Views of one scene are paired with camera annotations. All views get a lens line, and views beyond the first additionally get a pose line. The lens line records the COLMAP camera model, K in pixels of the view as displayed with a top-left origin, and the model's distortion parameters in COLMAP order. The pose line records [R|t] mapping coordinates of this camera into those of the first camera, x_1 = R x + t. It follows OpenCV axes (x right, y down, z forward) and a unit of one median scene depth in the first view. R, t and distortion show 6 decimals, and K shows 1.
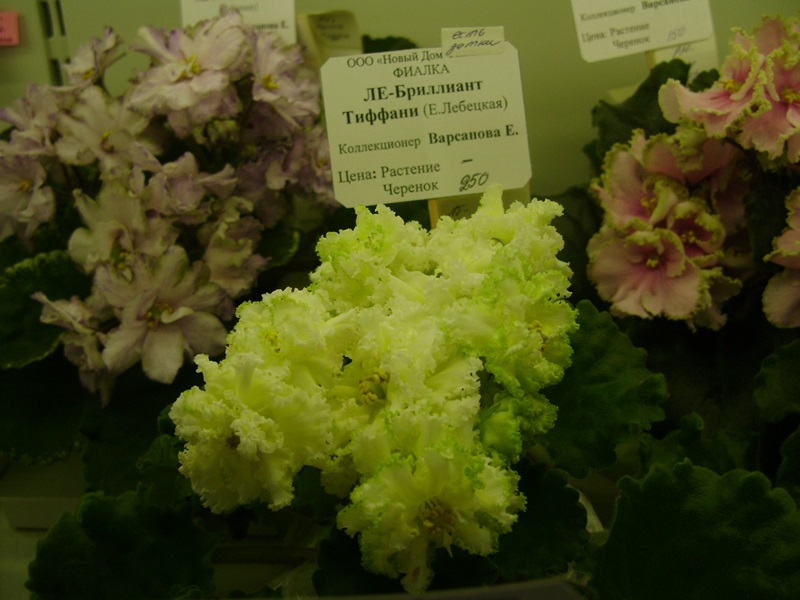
lens RADIAL K [[901.3, 0, 400.0], [0, 901.3, 300.0], [0, 0, 1]] dist [-0.229670, 0.192994]
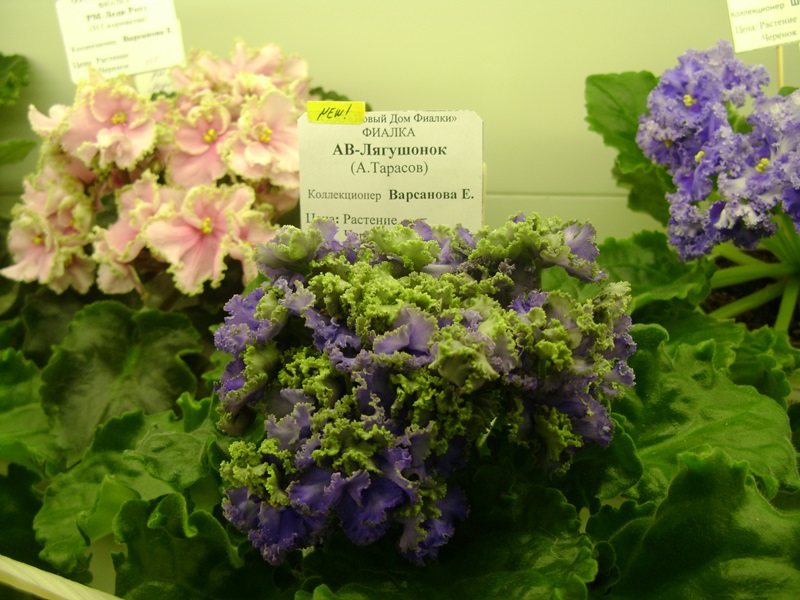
lens RADIAL K [[901.3, 0, 400.0], [0, 901.3, 300.0], [0, 0, 1]] dist [-0.229670, 0.192994]
pose [[0.998313, 0.057364, -0.008998, 0.857790], [-0.057196, 0.998202, 0.017921, -0.006898], [0.010010, -0.017376, 0.999799, -0.320818]]
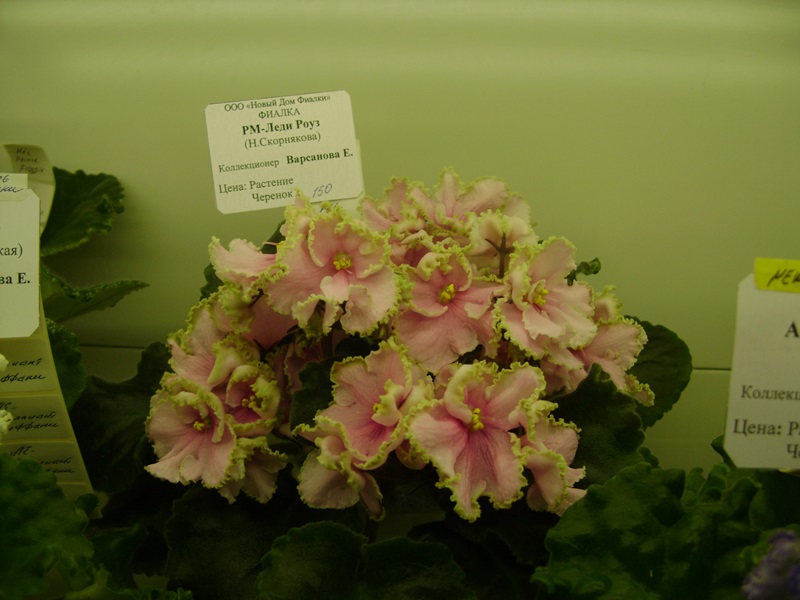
lens RADIAL K [[901.3, 0, 400.0], [0, 901.3, 300.0], [0, 0, 1]] dist [-0.229670, 0.192994]
pose [[0.994931, 0.088107, 0.048467, 0.445404], [-0.079845, 0.985173, -0.151850, -0.047774], [-0.061128, 0.147211, 0.987214, 0.020616]]
